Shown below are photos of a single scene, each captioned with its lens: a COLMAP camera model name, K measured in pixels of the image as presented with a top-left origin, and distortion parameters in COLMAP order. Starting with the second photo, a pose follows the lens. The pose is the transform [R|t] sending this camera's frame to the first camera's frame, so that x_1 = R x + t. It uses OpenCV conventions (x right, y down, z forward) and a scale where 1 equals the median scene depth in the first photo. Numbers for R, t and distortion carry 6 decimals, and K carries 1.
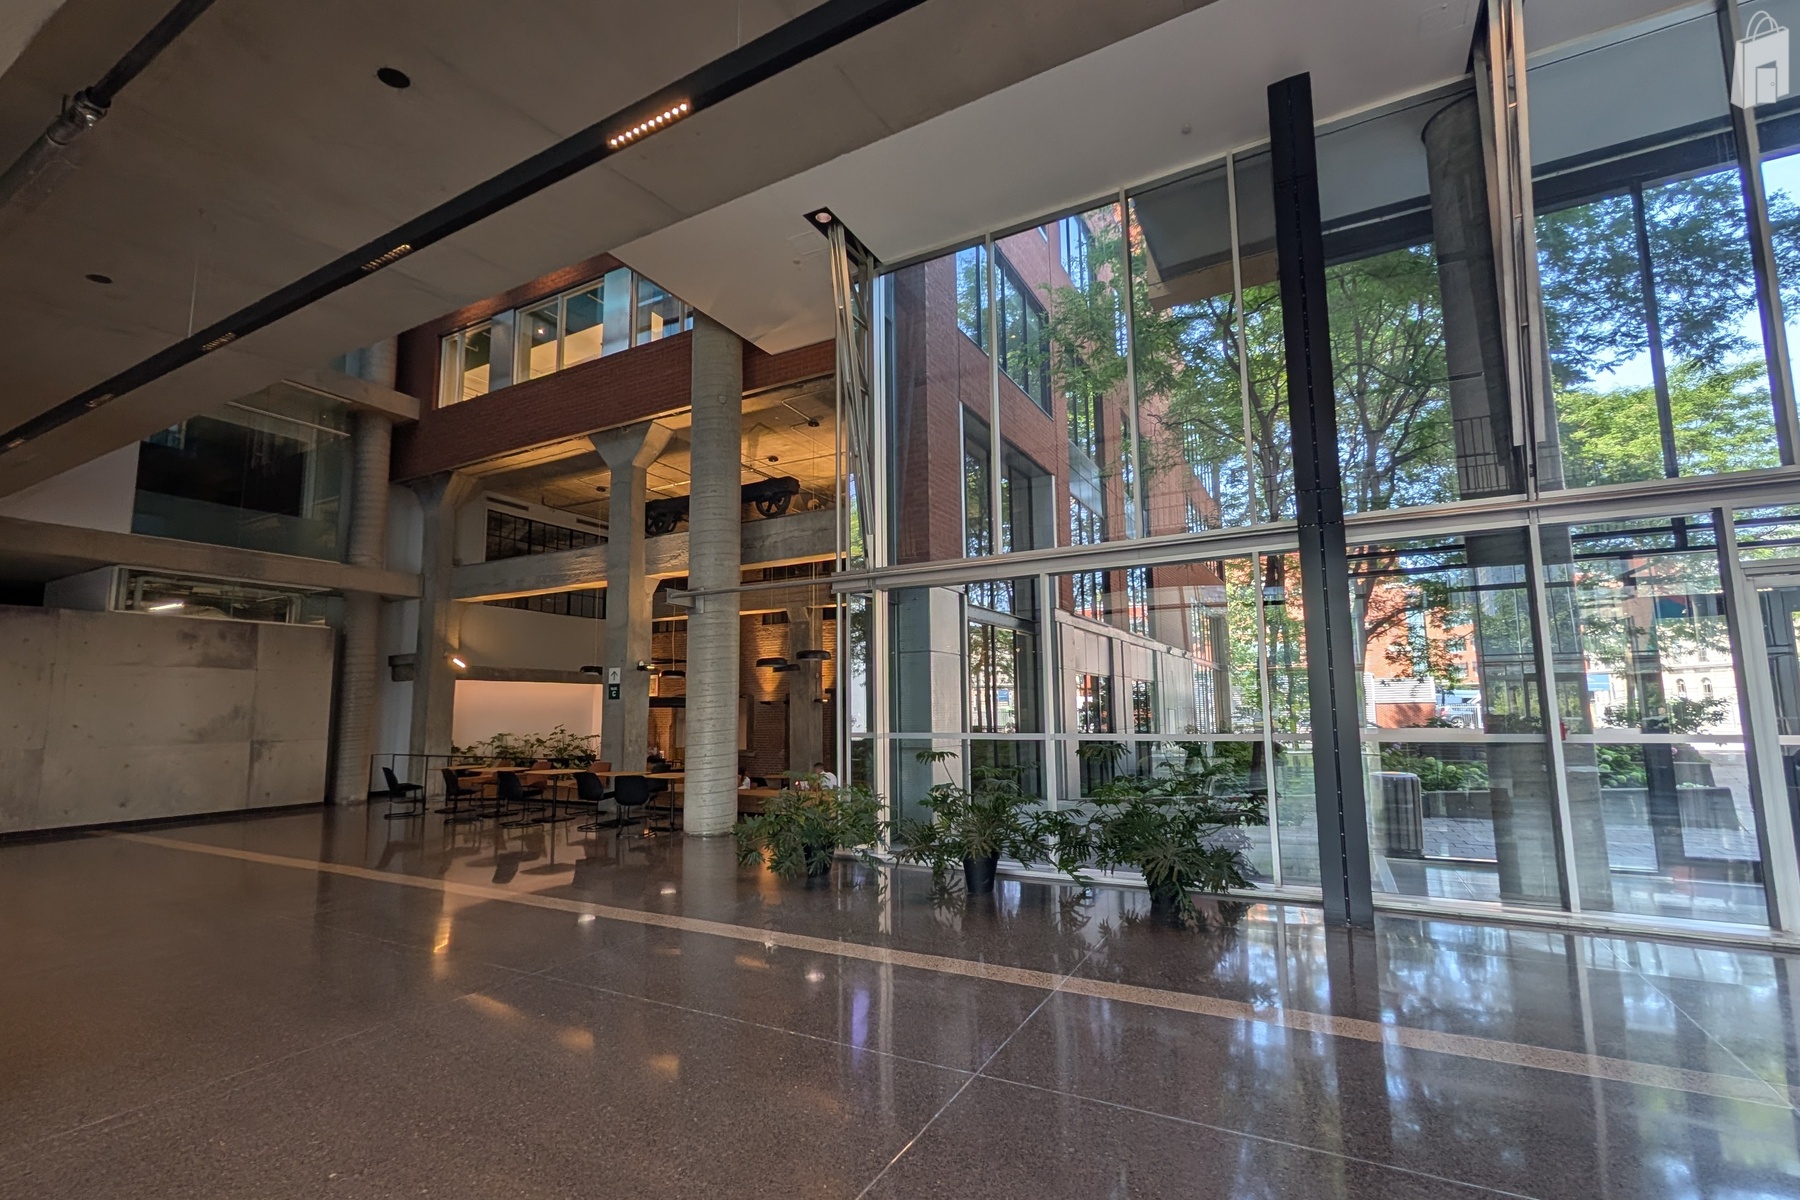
lens RADIAL K [[790.4, 0, 897.3], [0, 790.4, 612.0], [0, 0, 1]] dist [0.000853, -0.000120]
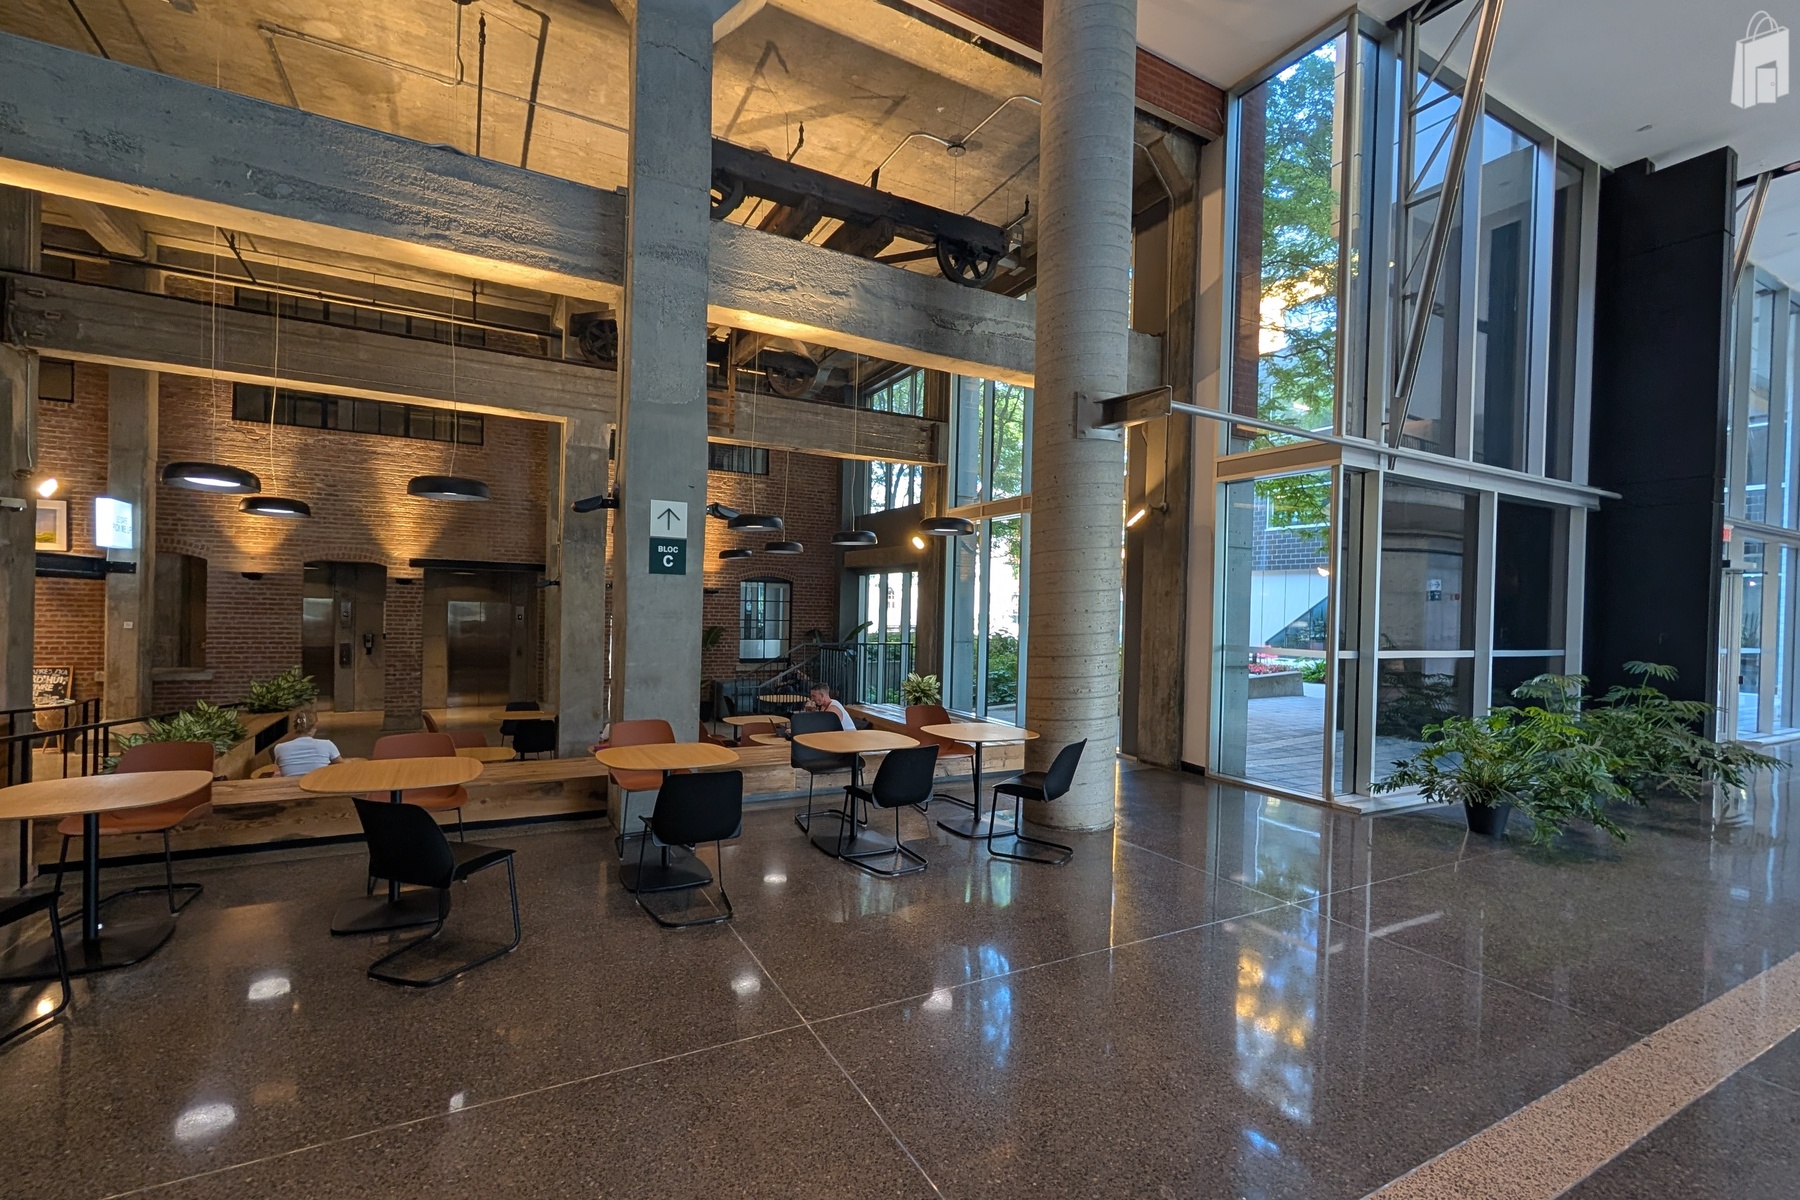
lens RADIAL K [[790.4, 0, 899.9], [0, 790.4, 610.3], [0, 0, 1]] dist [0.000853, -0.000120]
pose [[0.533639, 0.015127, 0.845577, -0.658179], [-0.129721, 0.989472, 0.064165, 0.086133], [-0.835704, -0.143930, 0.529983, 0.660671]]
